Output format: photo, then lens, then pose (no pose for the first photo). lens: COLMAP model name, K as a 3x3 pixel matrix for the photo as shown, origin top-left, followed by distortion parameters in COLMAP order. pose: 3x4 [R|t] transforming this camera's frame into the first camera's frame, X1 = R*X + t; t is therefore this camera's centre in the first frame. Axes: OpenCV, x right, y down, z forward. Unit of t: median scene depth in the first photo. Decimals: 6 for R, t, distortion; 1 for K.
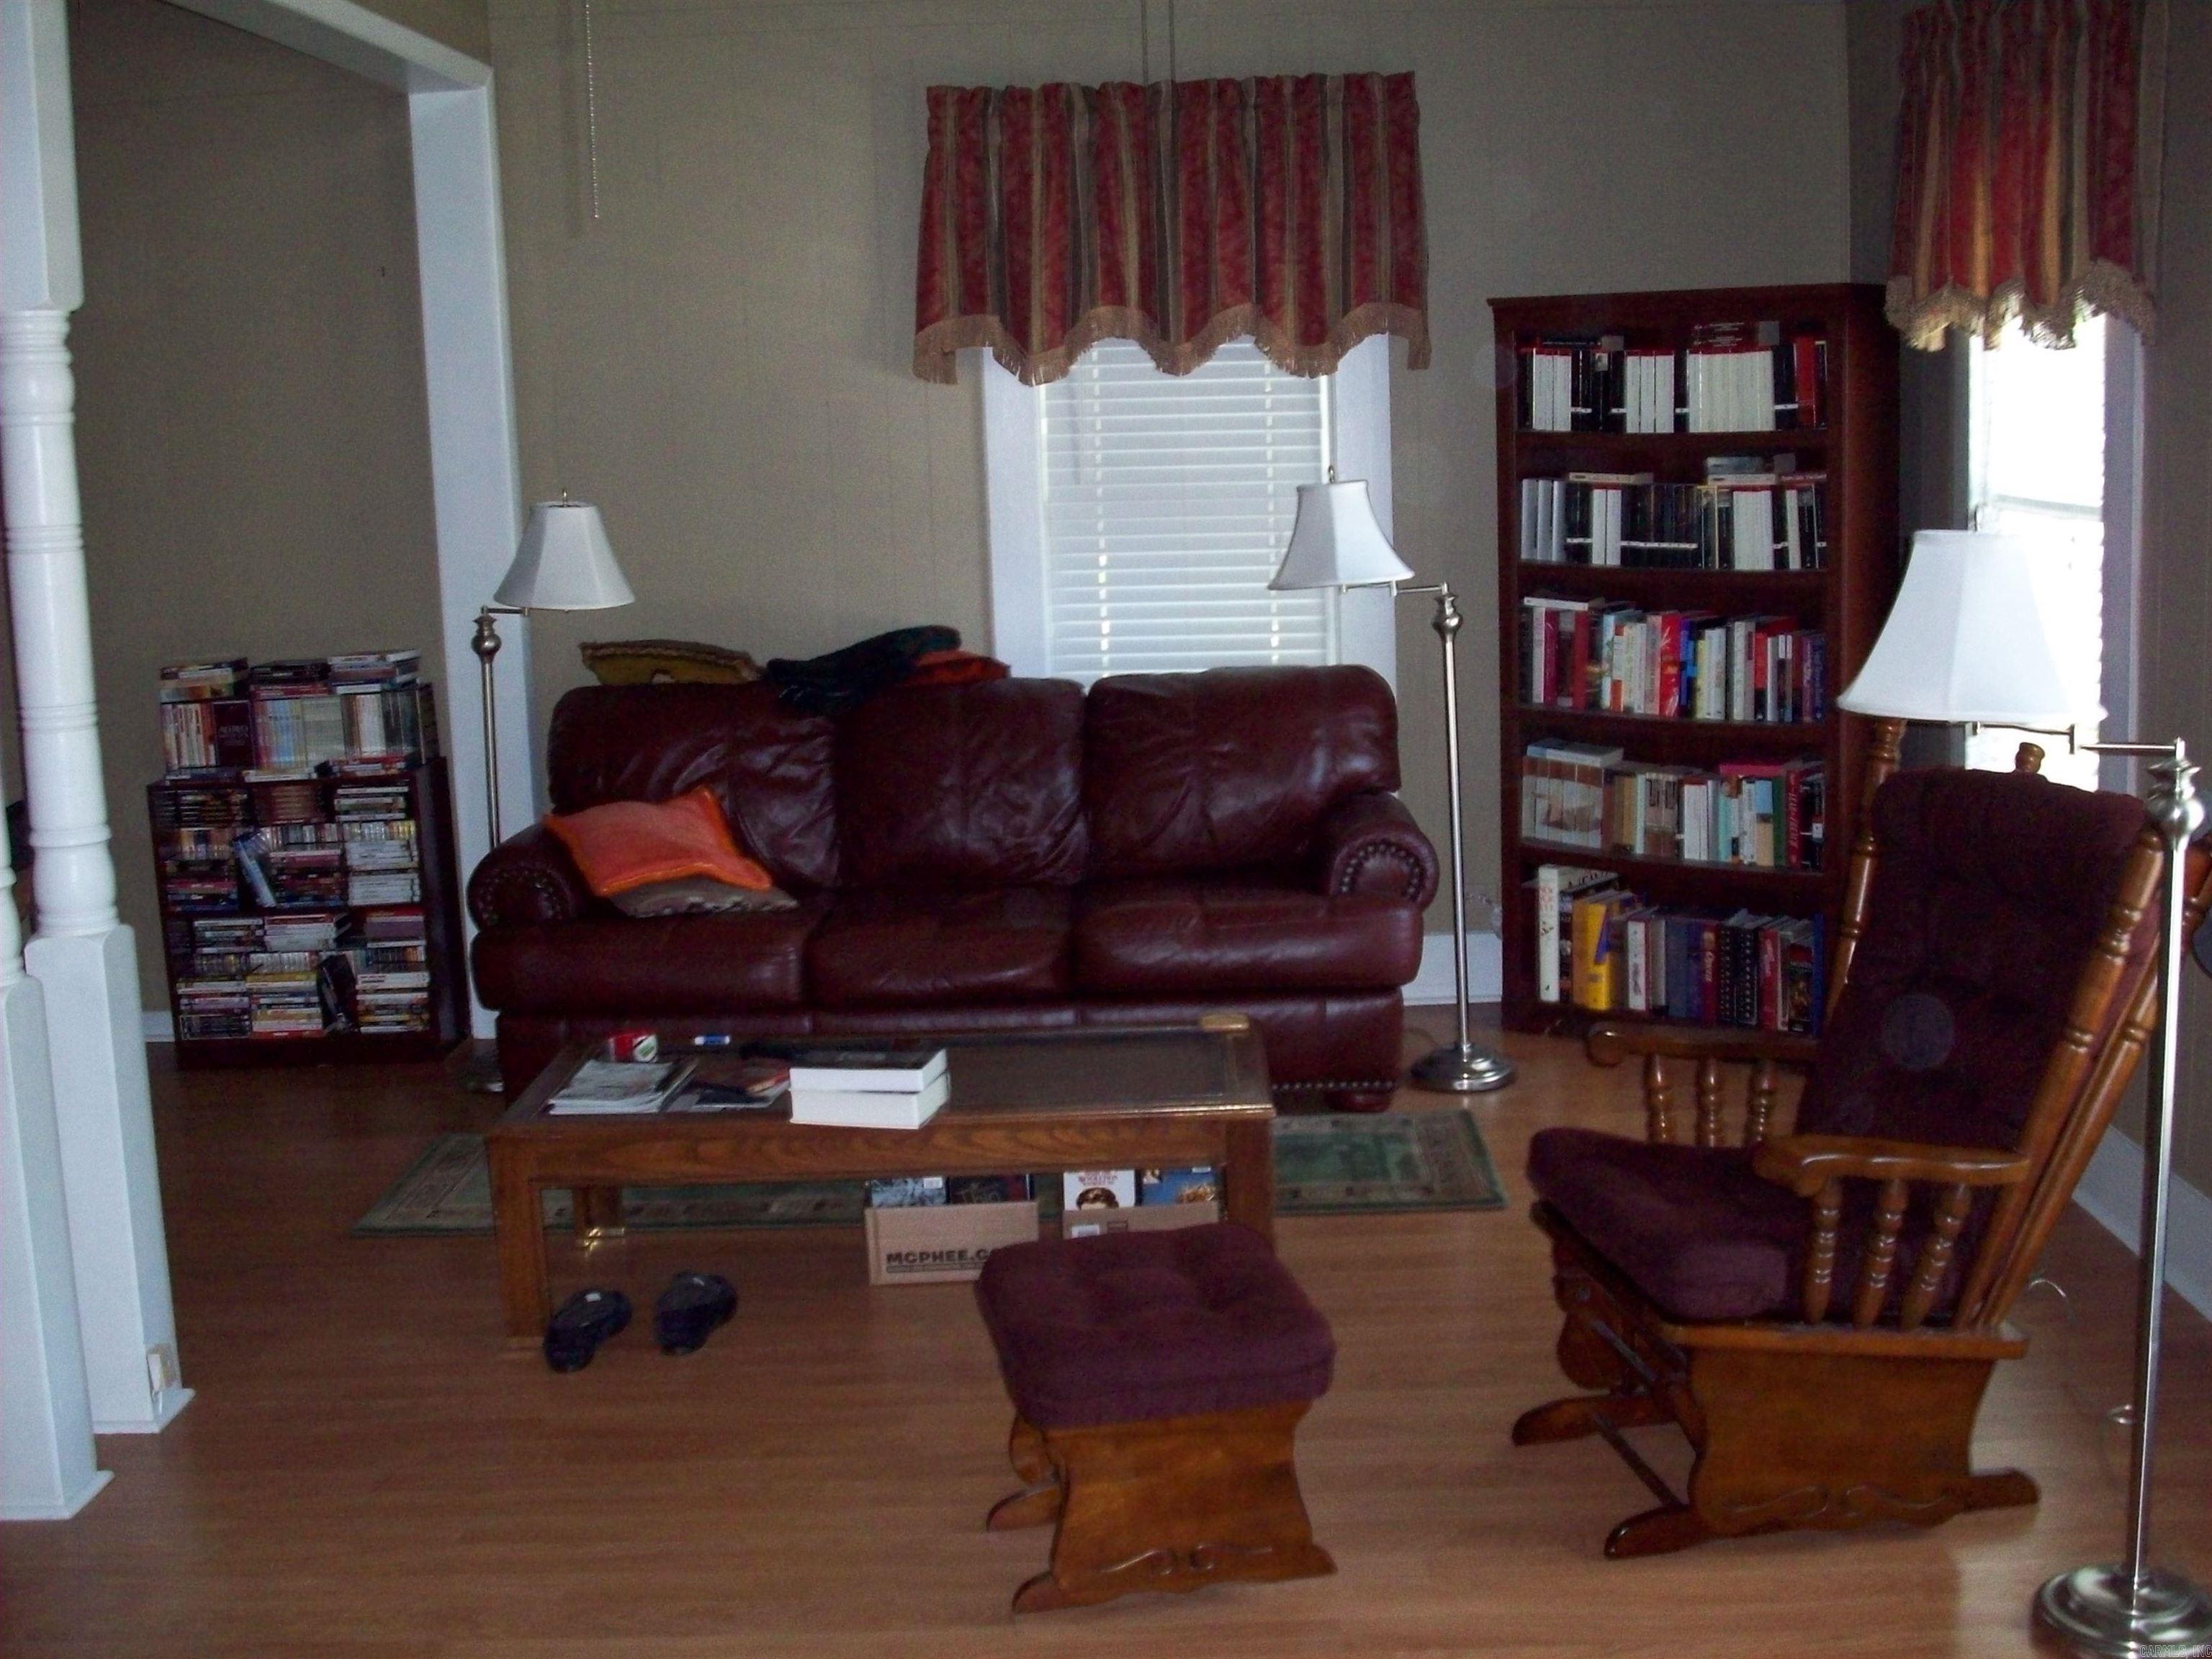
lens RADIAL K [[2660.9, 0, 1105.3], [0, 2660.9, 818.9], [0, 0, 1]] dist [-0.008333, 0.000000]
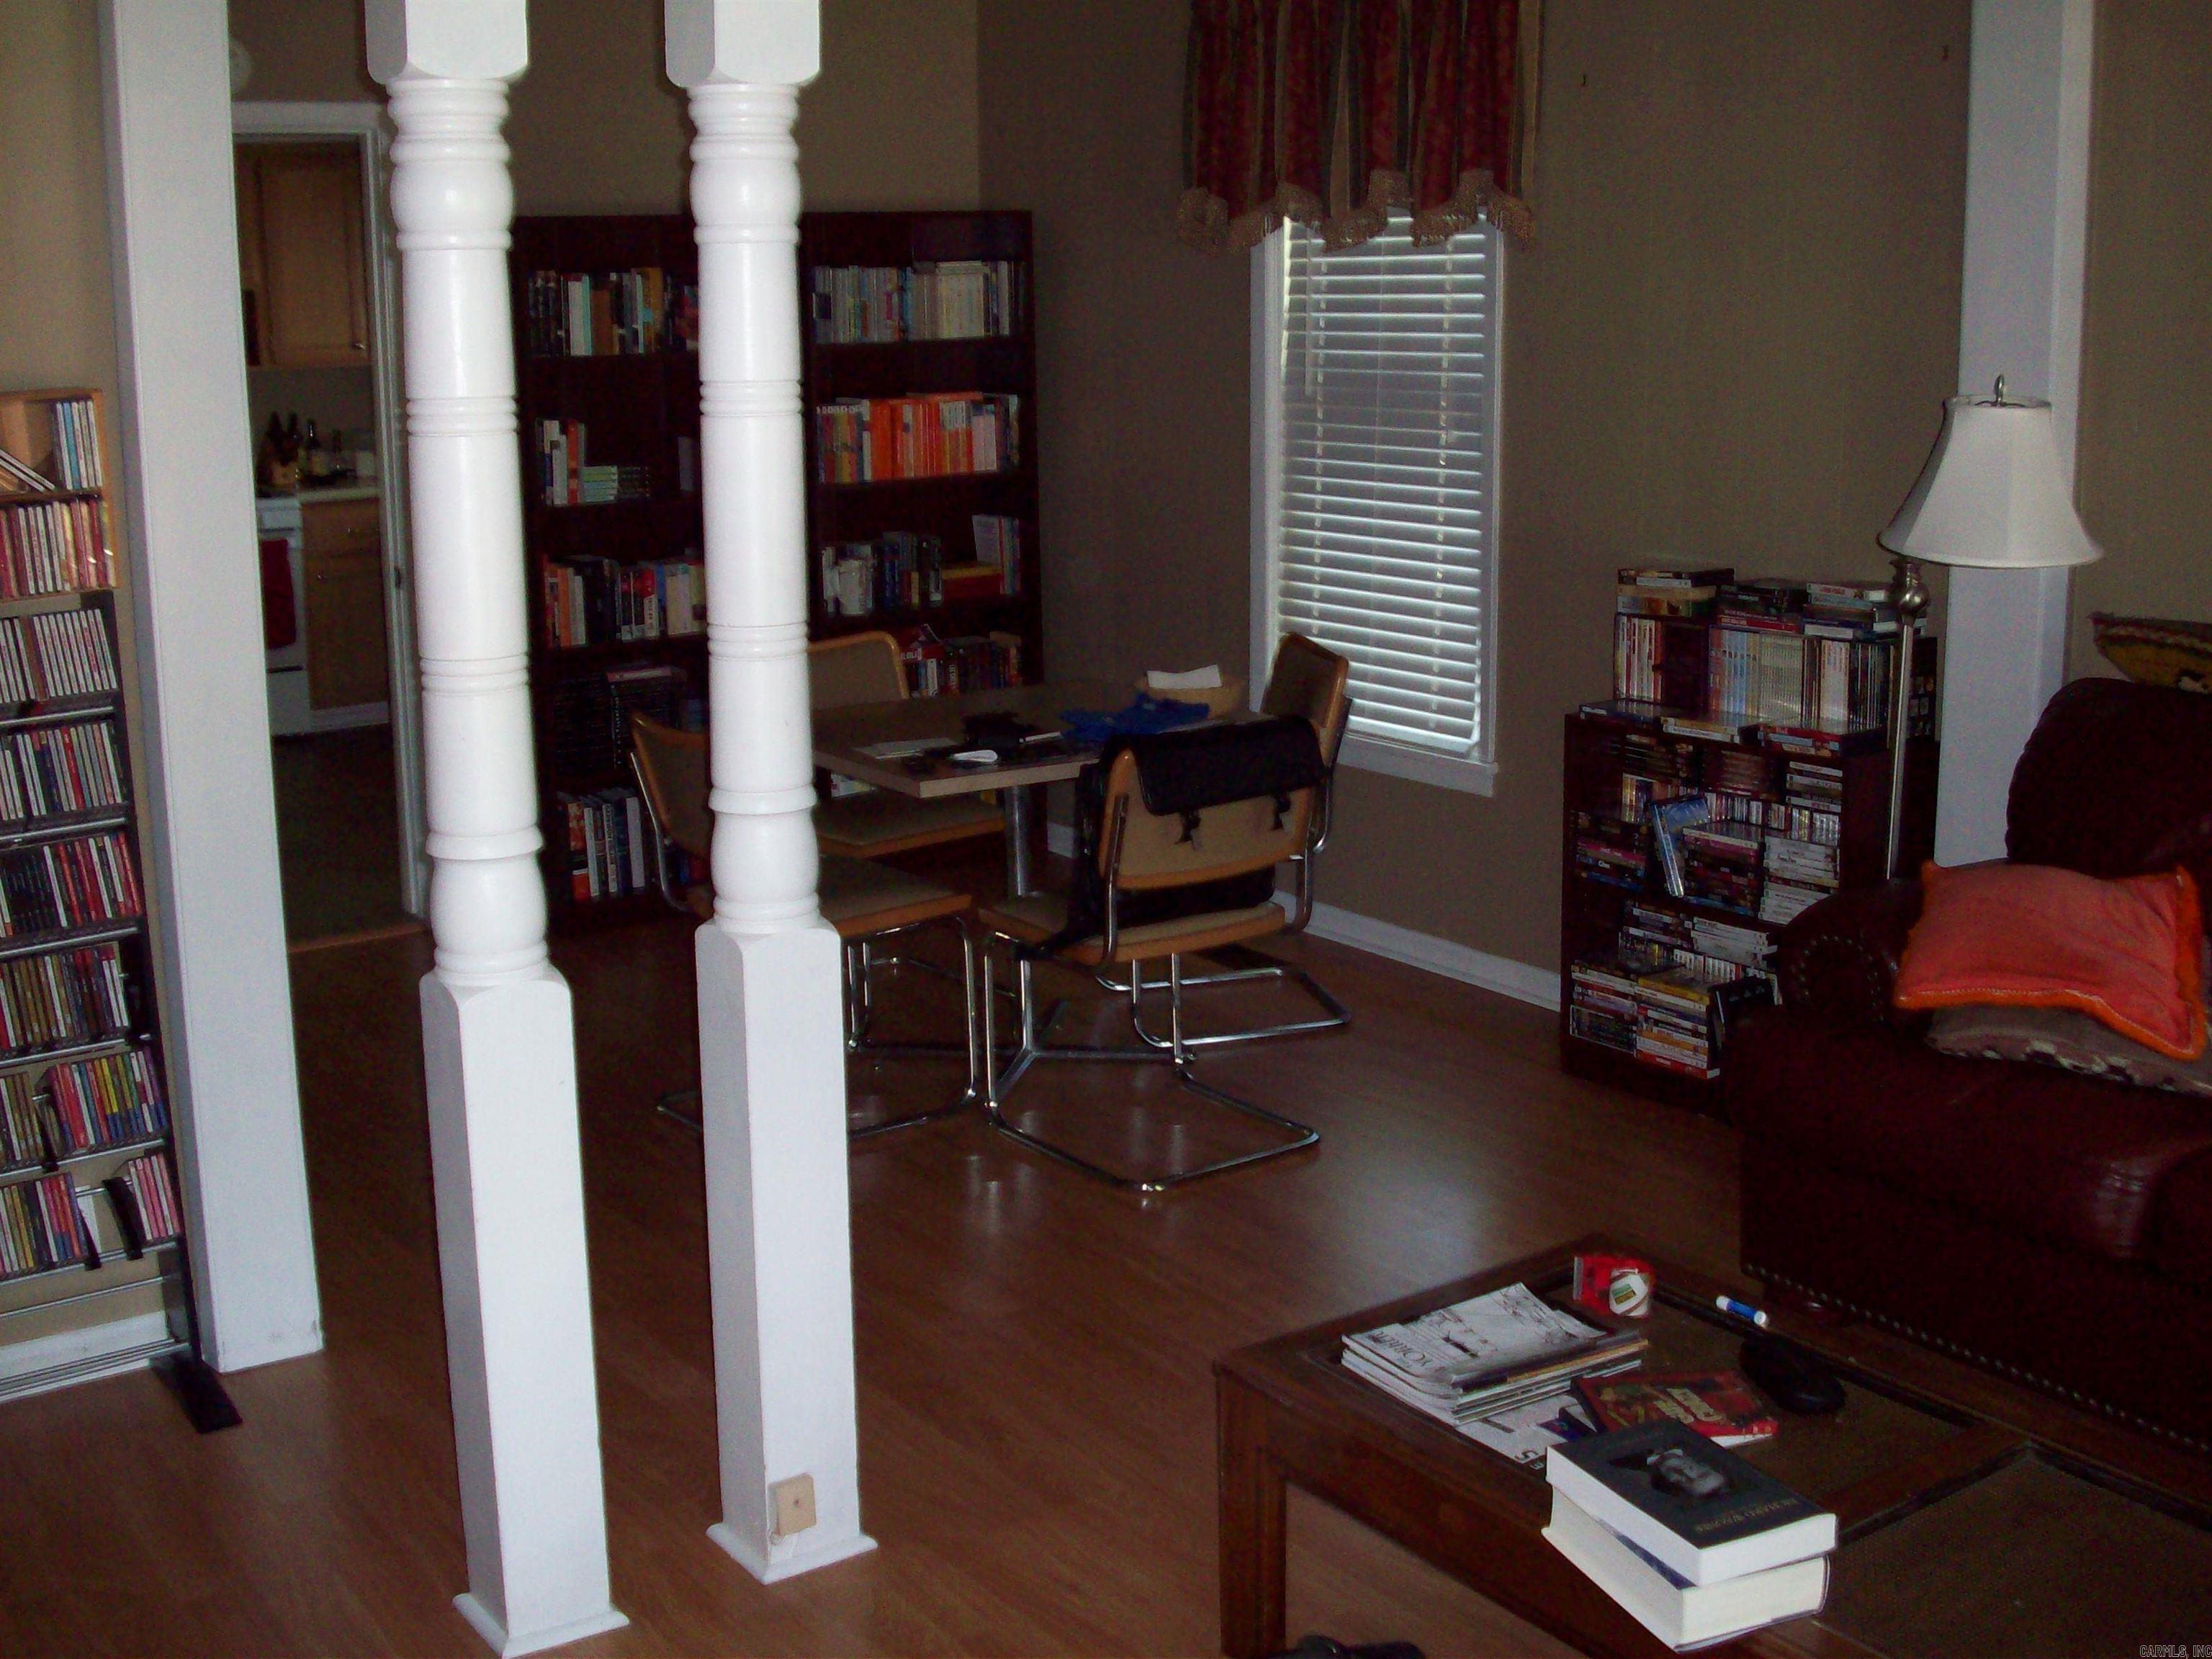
lens RADIAL K [[2660.9, 0, 1108.3], [0, 2660.9, 849.5], [0, 0, 1]] dist [-0.008333, 0.000000]
pose [[0.642811, 0.202843, -0.738680, 0.143204], [-0.145177, 0.979087, 0.142524, -0.065689], [0.752142, 0.015623, 0.658816, 0.371983]]
